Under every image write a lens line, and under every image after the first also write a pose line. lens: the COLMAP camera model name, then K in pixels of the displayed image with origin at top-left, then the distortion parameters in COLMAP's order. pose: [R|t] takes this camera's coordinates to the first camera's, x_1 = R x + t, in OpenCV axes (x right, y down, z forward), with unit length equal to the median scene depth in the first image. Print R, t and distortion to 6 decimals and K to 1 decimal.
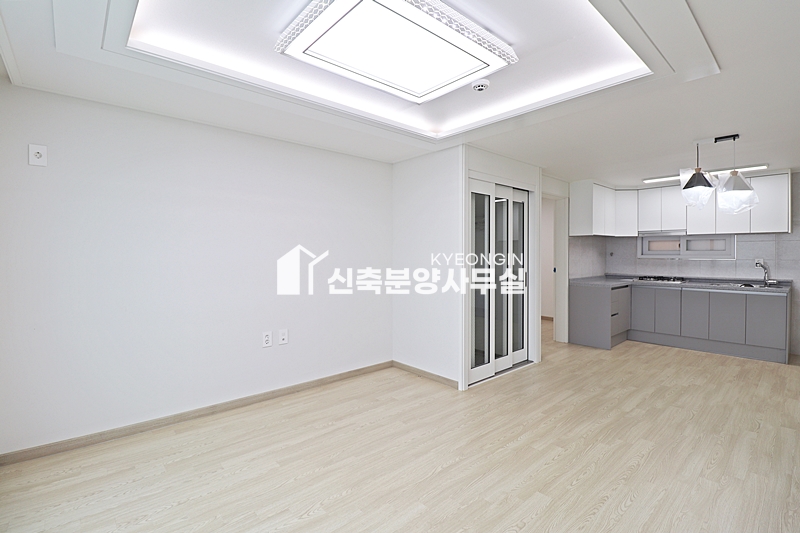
lens RADIAL K [[371.1, 0, 397.5], [0, 371.1, 258.3], [0, 0, 1]] dist [-0.009935, -0.007605]
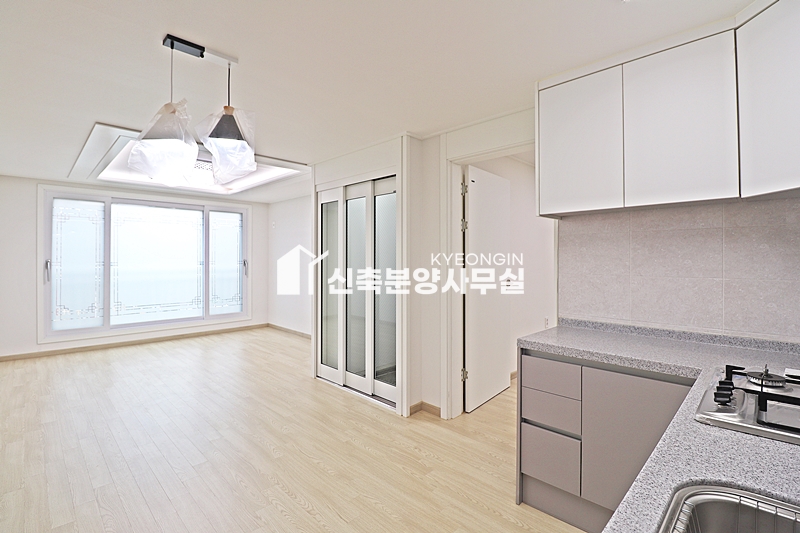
lens RADIAL K [[371.1, 0, 400.7], [0, 371.1, 258.9], [0, 0, 1]] dist [-0.009935, -0.007605]
pose [[0.070163, 0.002279, -0.997533, 1.437459], [-0.014531, 0.999894, 0.001262, -0.019438], [0.997430, 0.014407, 0.070188, 1.261209]]
